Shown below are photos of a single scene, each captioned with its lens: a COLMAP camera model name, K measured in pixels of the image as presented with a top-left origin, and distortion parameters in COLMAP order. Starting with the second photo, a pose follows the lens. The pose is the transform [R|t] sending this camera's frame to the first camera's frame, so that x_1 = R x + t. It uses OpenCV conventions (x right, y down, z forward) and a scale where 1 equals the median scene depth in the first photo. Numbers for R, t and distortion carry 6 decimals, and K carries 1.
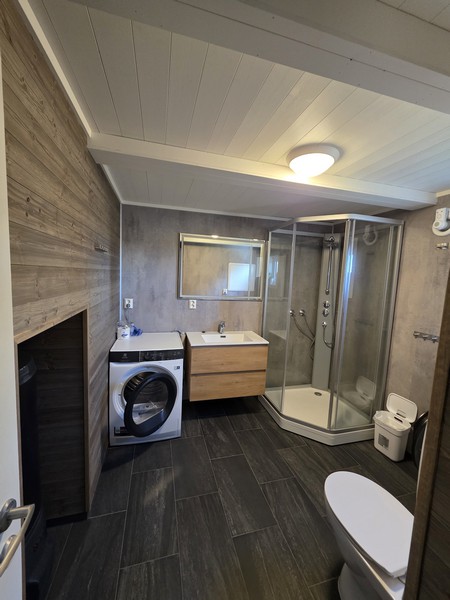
lens RADIAL K [[240.0, 0, 225.0], [0, 240.0, 300.0], [0, 0, 1]] dist [0.001417, 0.000092]
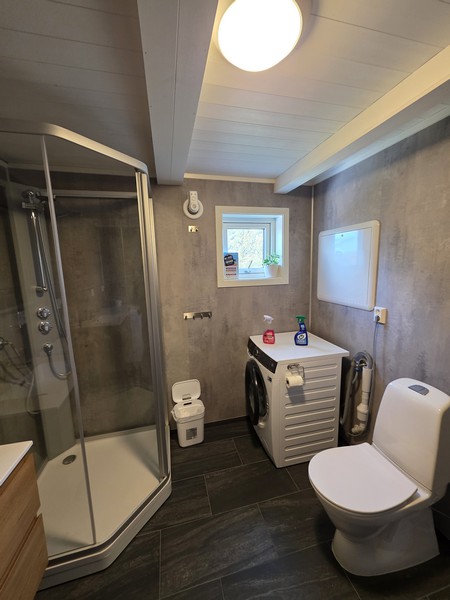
lens RADIAL K [[240.0, 0, 225.0], [0, 240.0, 300.0], [0, 0, 1]] dist [0.001417, 0.000092]
pose [[0.018227, -0.193745, 0.980883, -0.163936], [0.128441, 0.973371, 0.189874, -0.087976], [-0.991550, 0.122524, 0.042626, 0.740084]]
